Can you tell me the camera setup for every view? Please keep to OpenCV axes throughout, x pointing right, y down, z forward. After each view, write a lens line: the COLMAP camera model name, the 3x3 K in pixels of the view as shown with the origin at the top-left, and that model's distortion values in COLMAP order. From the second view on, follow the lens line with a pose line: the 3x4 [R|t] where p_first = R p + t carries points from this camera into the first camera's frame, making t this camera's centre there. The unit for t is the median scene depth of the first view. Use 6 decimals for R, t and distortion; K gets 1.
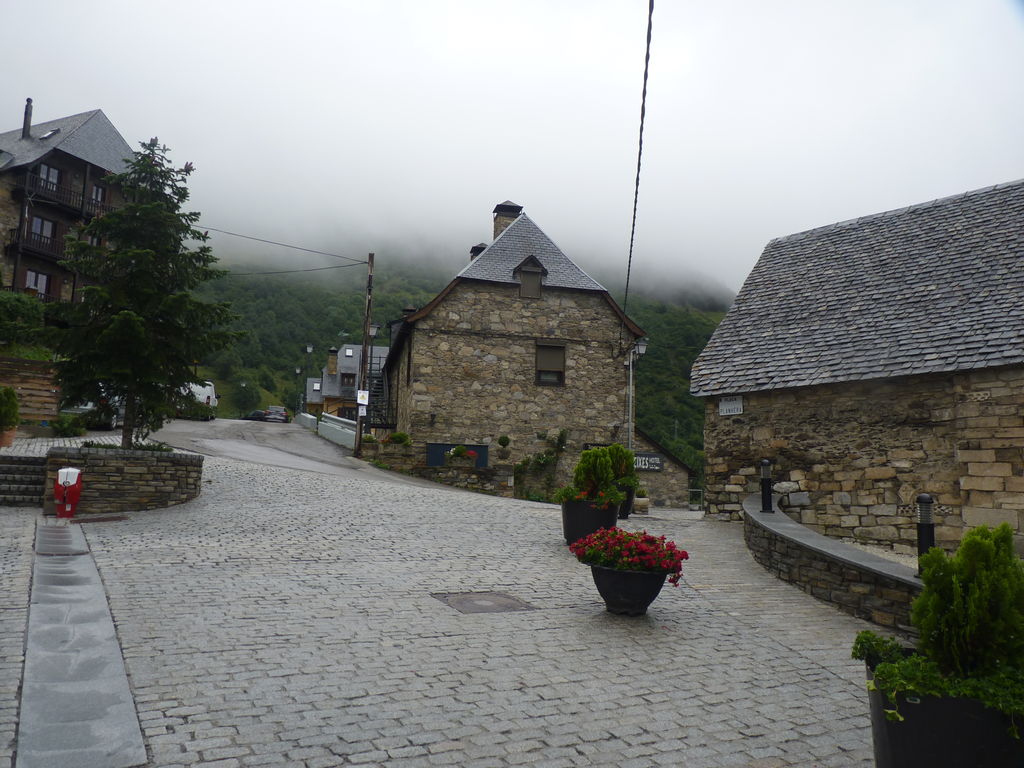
lens RADIAL K [[814.3, 0, 506.9], [0, 814.3, 387.2], [0, 0, 1]] dist [-0.025497, 0.008438]
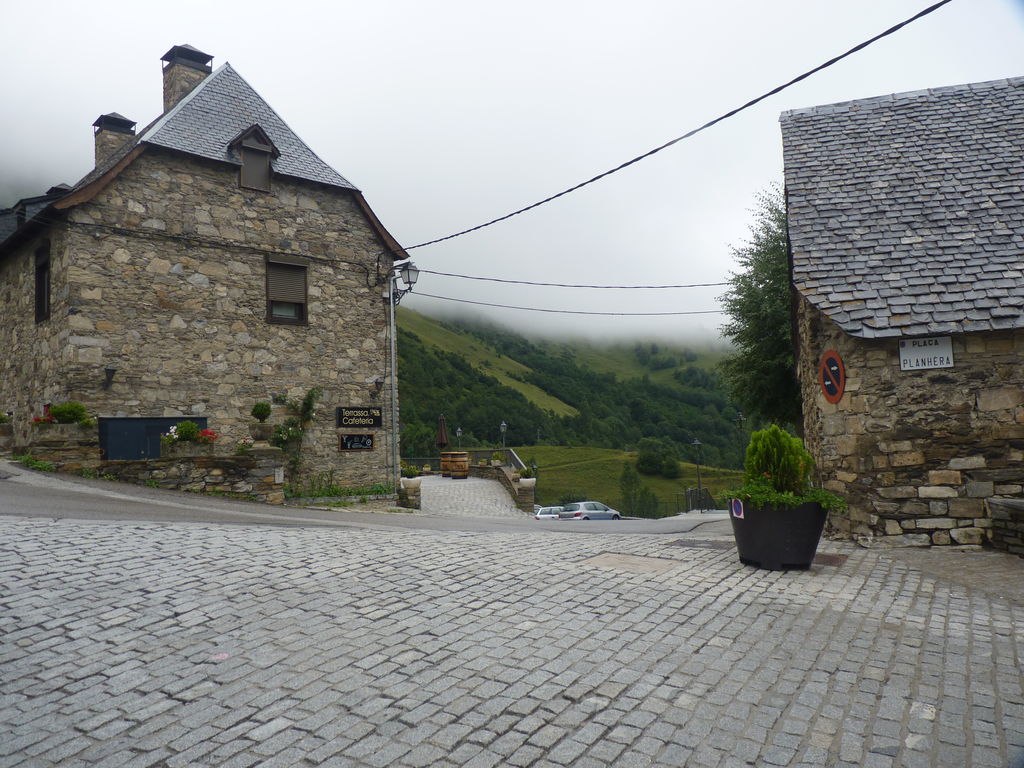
lens RADIAL K [[814.3, 0, 506.9], [0, 814.3, 387.2], [0, 0, 1]] dist [-0.025497, 0.008438]
pose [[0.849999, -0.025295, 0.526176, -0.150776], [-0.009060, 0.997997, 0.062612, 0.006588], [-0.526706, -0.057988, 0.848067, 0.333931]]
